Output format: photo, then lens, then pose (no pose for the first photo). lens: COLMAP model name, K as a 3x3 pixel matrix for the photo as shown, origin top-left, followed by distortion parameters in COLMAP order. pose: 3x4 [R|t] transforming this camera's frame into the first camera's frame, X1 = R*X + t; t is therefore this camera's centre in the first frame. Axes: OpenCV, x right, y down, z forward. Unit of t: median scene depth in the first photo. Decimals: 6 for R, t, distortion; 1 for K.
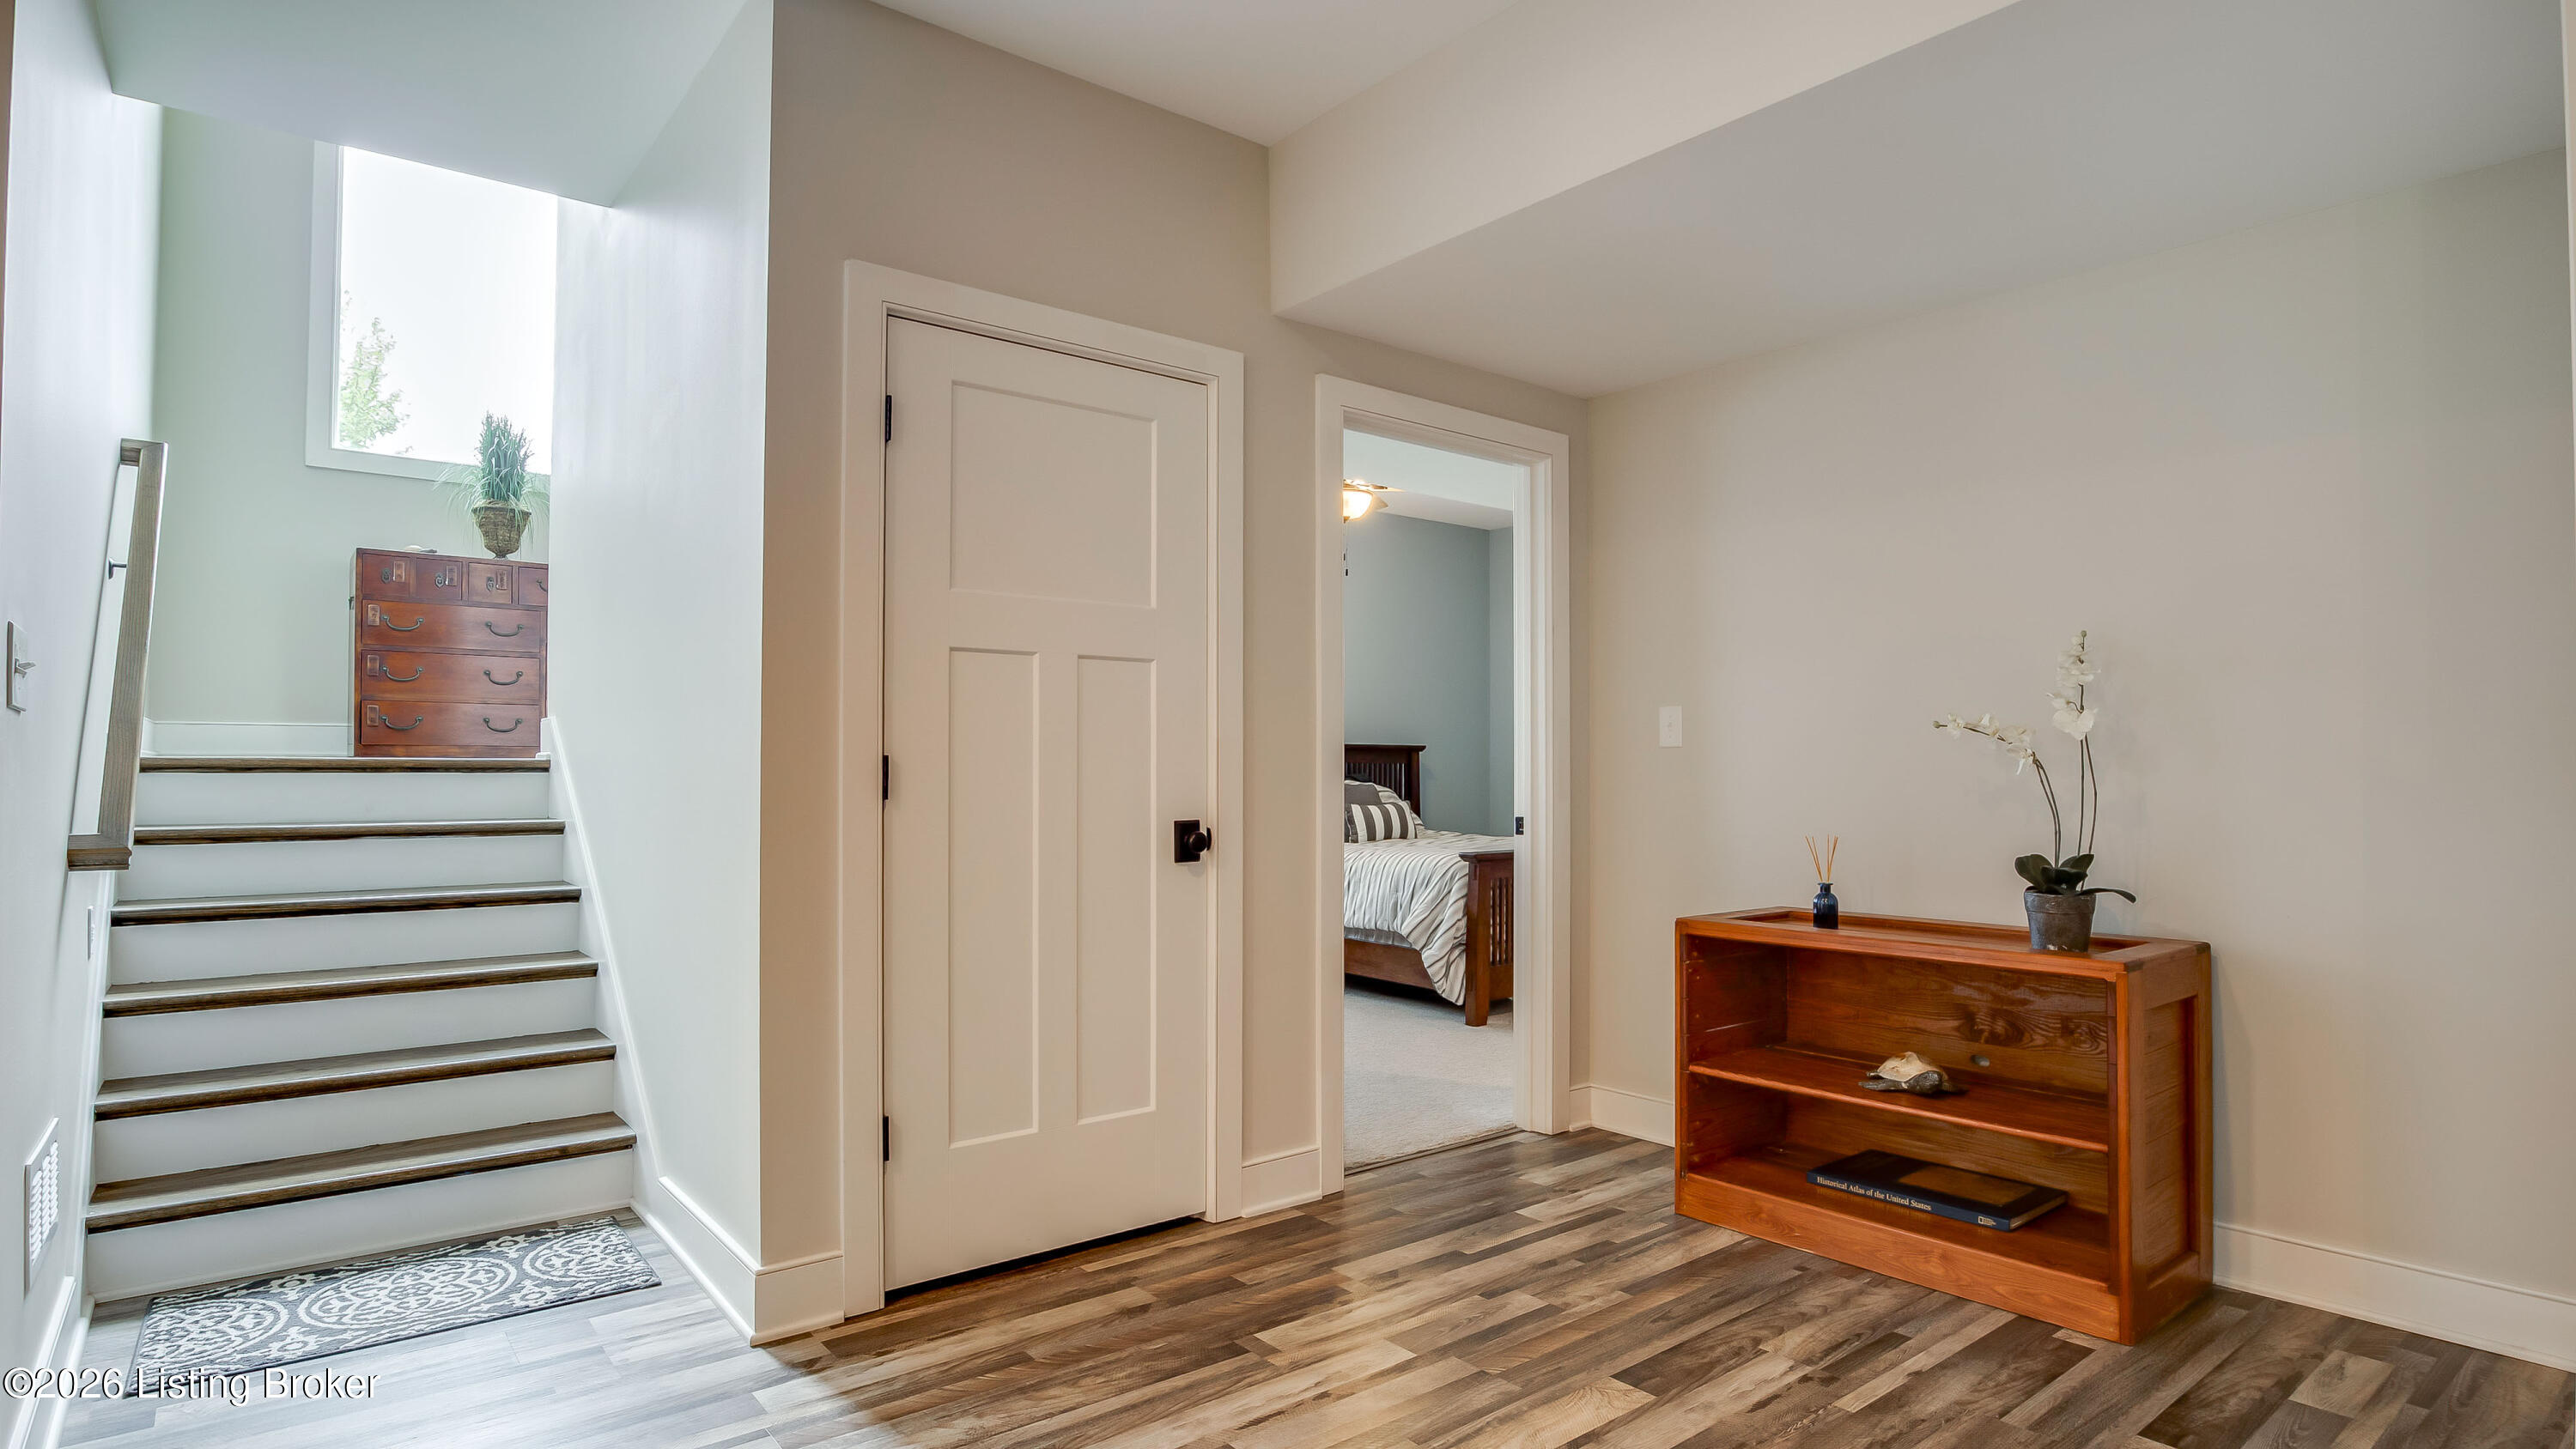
lens RADIAL K [[1288.9, 0, 1316.1], [0, 1288.9, 750.5], [0, 0, 1]] dist [-0.027863, -0.000048]
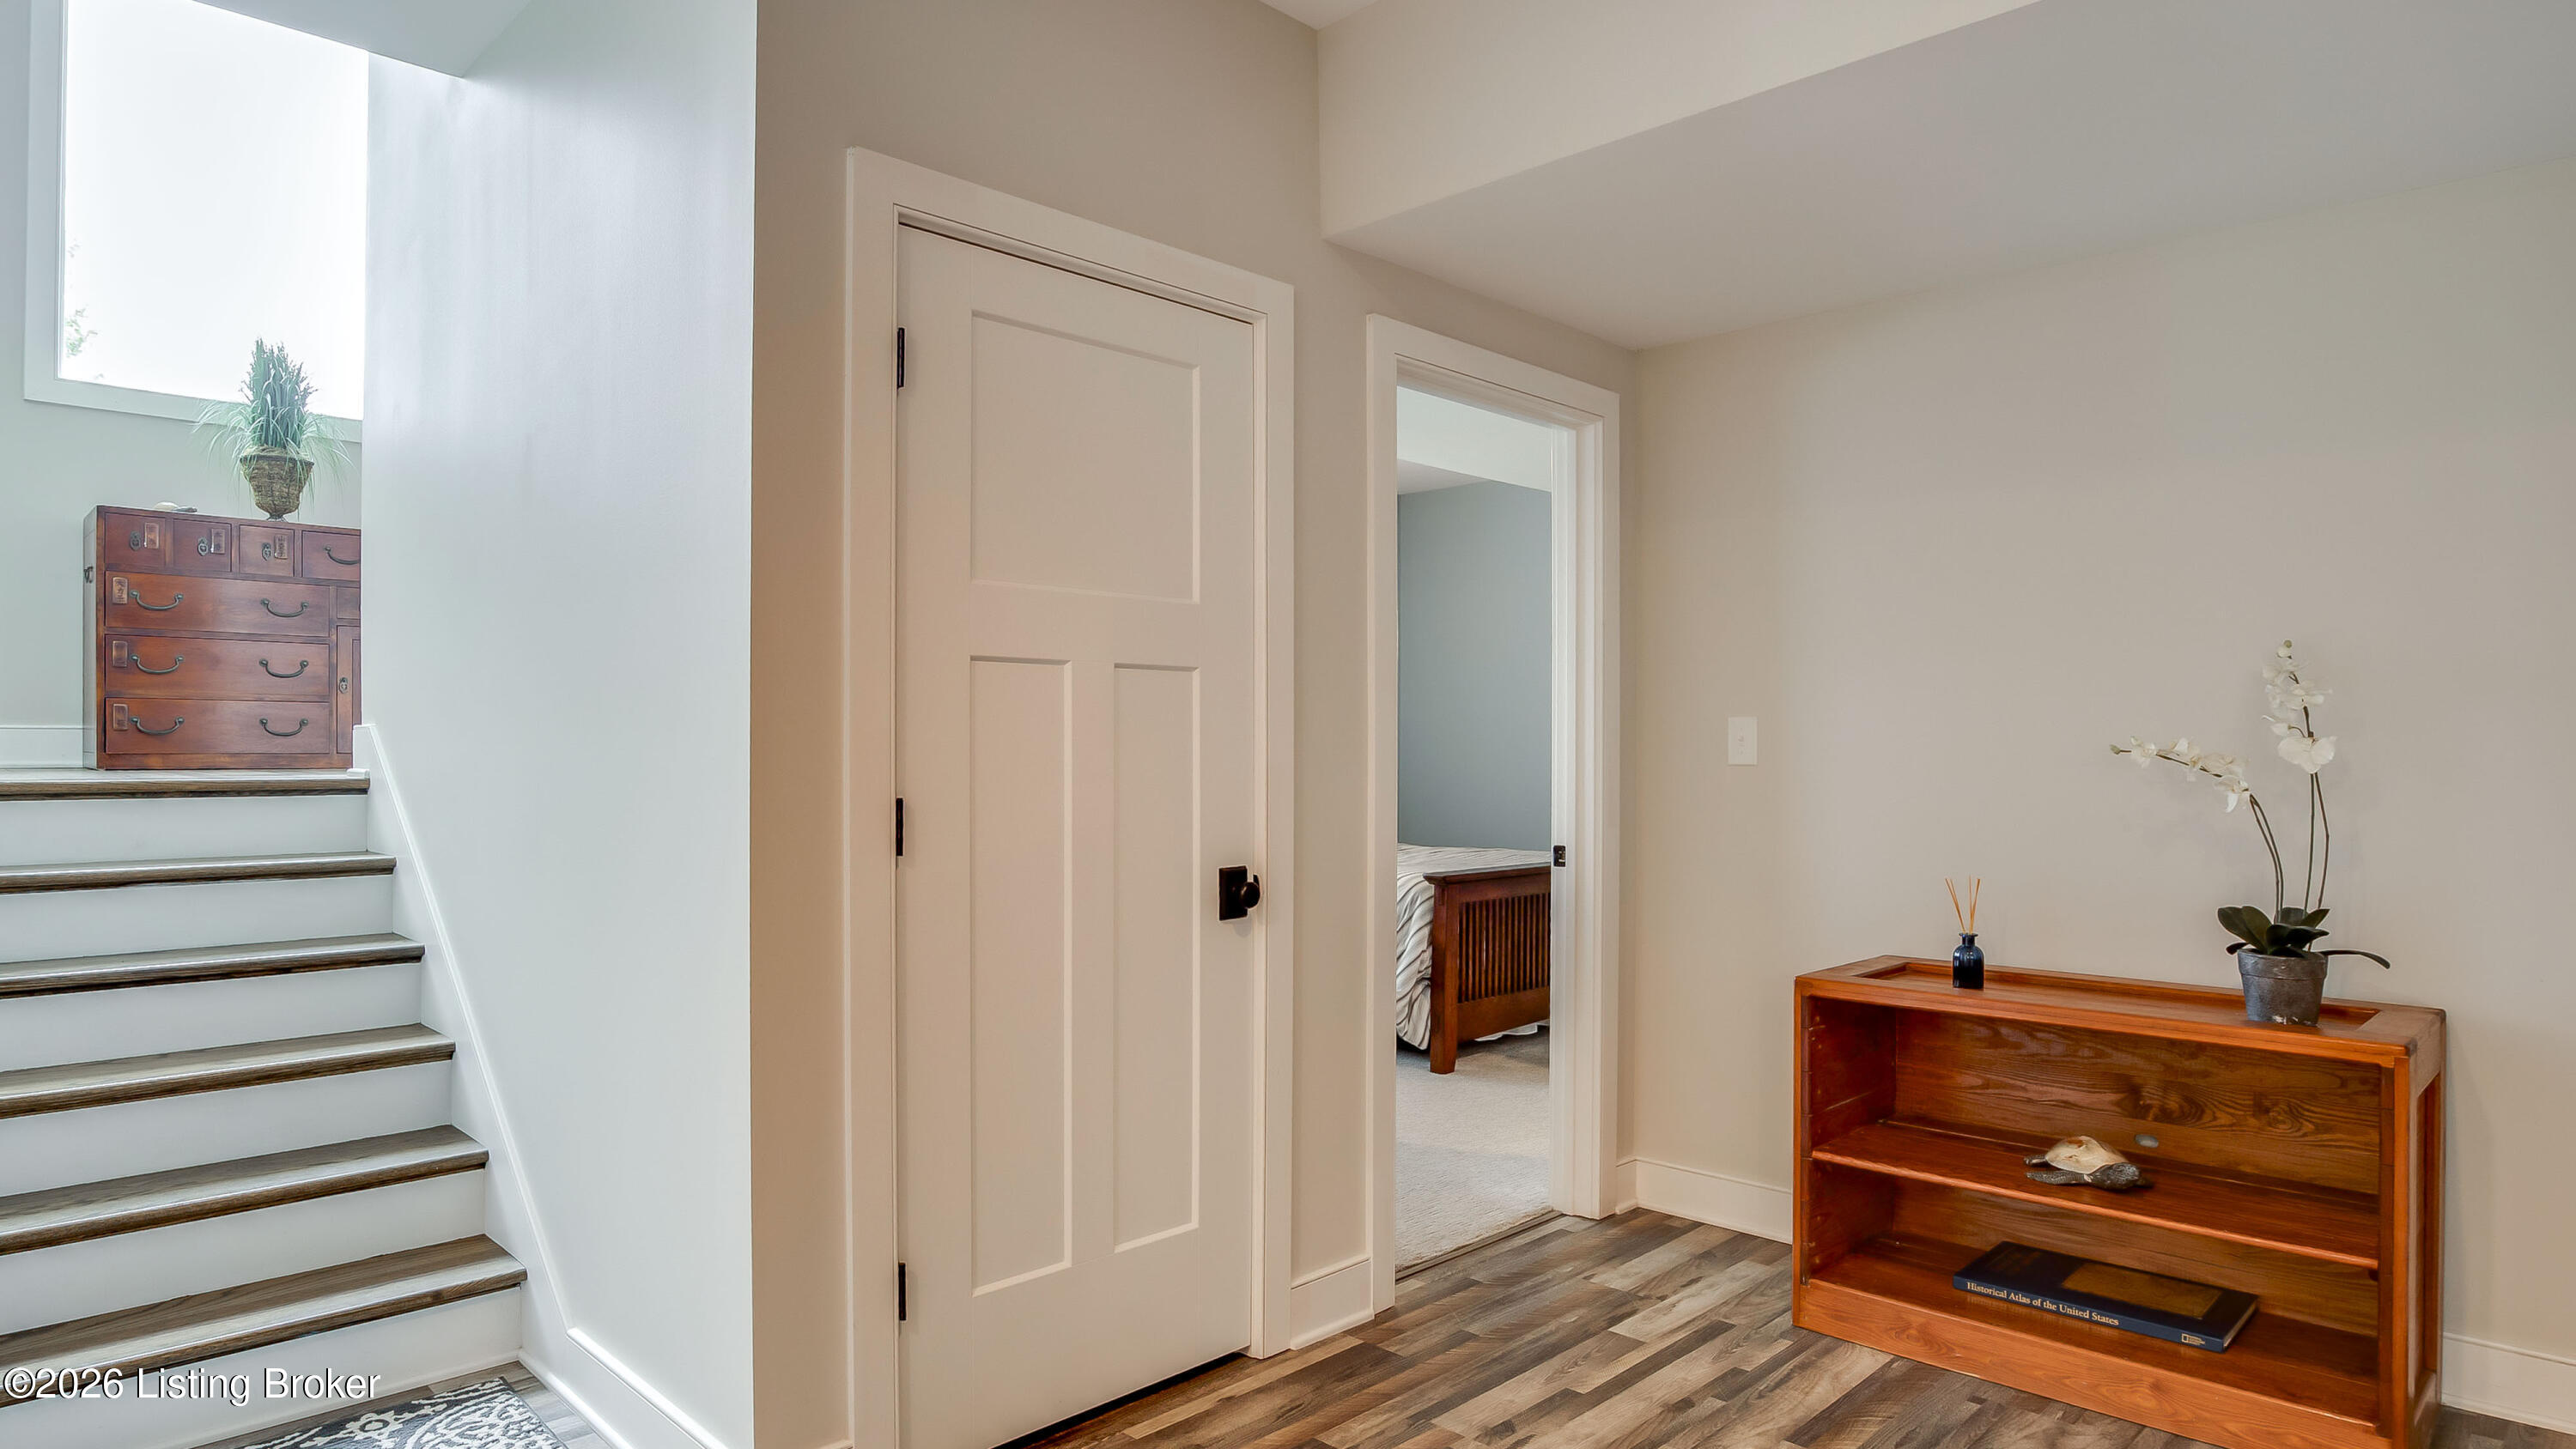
lens RADIAL K [[1413.5, 0, 1218.8], [0, 1413.5, 754.8], [0, 0, 1]] dist [-0.028043, 0.000924]
pose [[0.997534, 0.001764, 0.070169, -0.166009], [-0.003066, 0.999825, 0.018444, -0.031109], [-0.070124, -0.018613, 0.997365, 0.116874]]
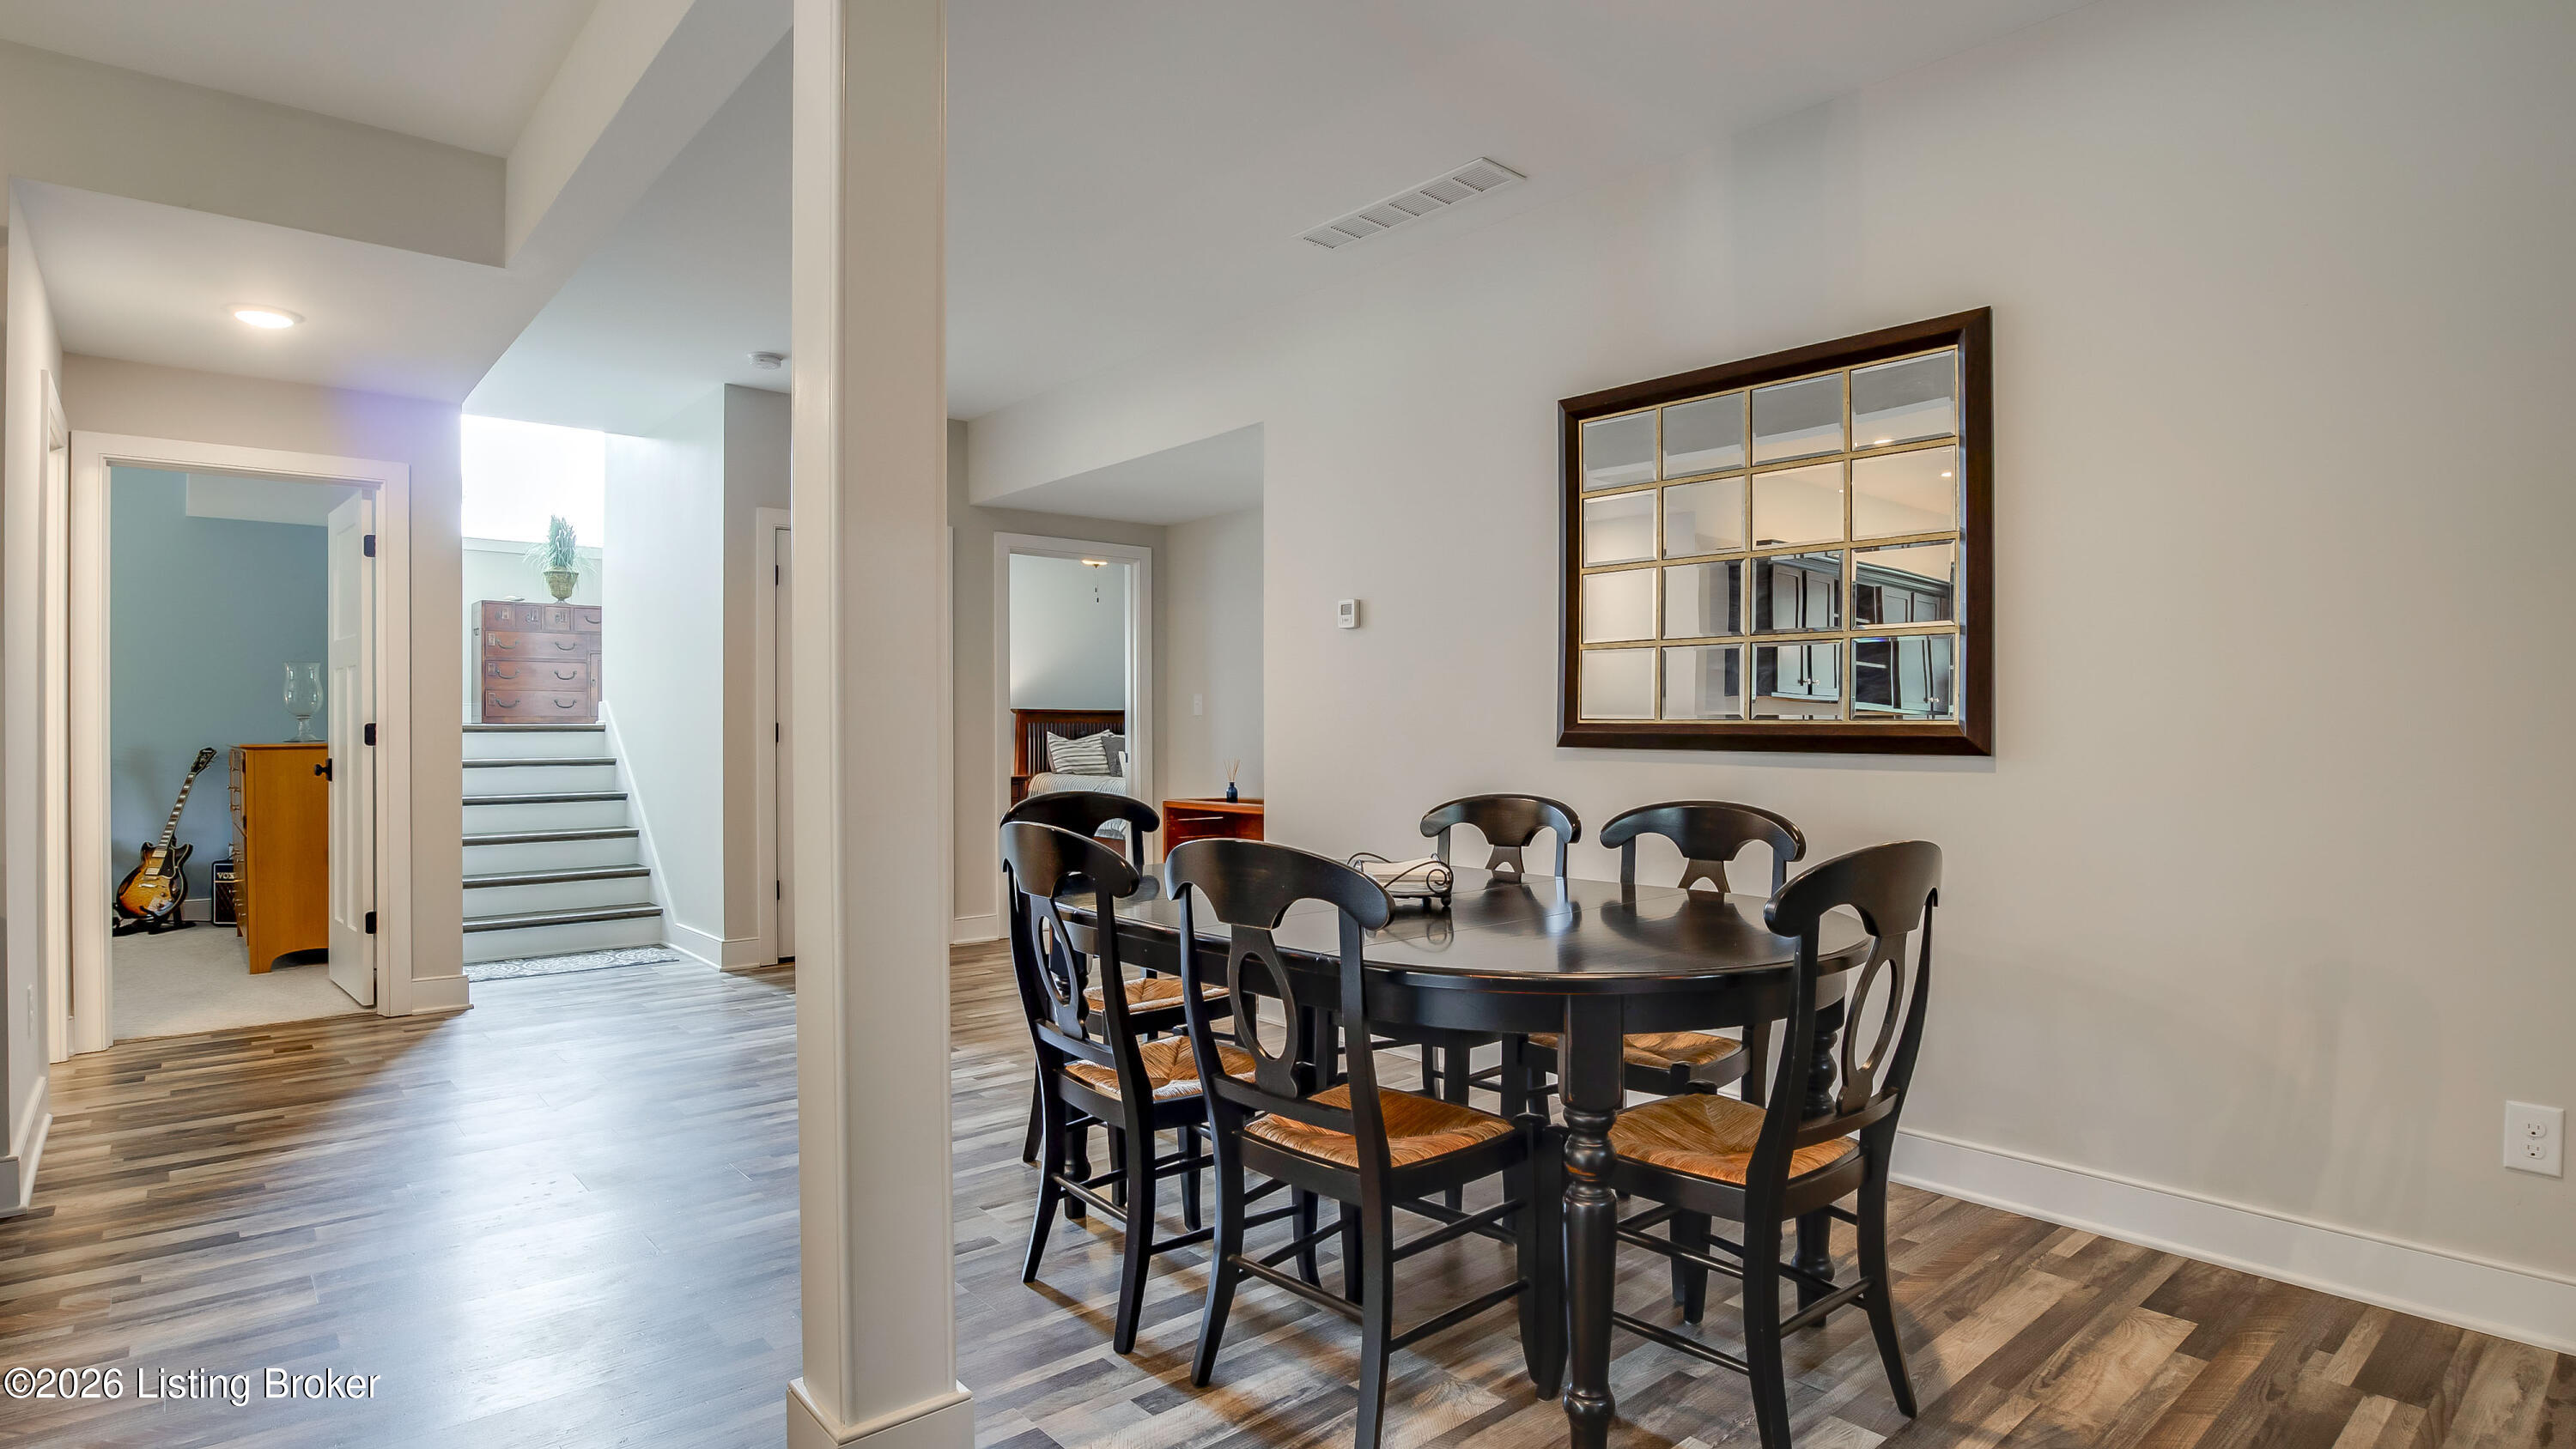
lens RADIAL K [[1316.5, 0, 1303.3], [0, 1316.5, 723.9], [0, 0, 1]] dist [-0.034943, -0.000217]
pose [[0.999881, -0.002005, 0.015286, 0.449011], [0.001849, 0.999946, 0.010226, -0.013741], [-0.015305, -0.010196, 0.999831, -1.073024]]
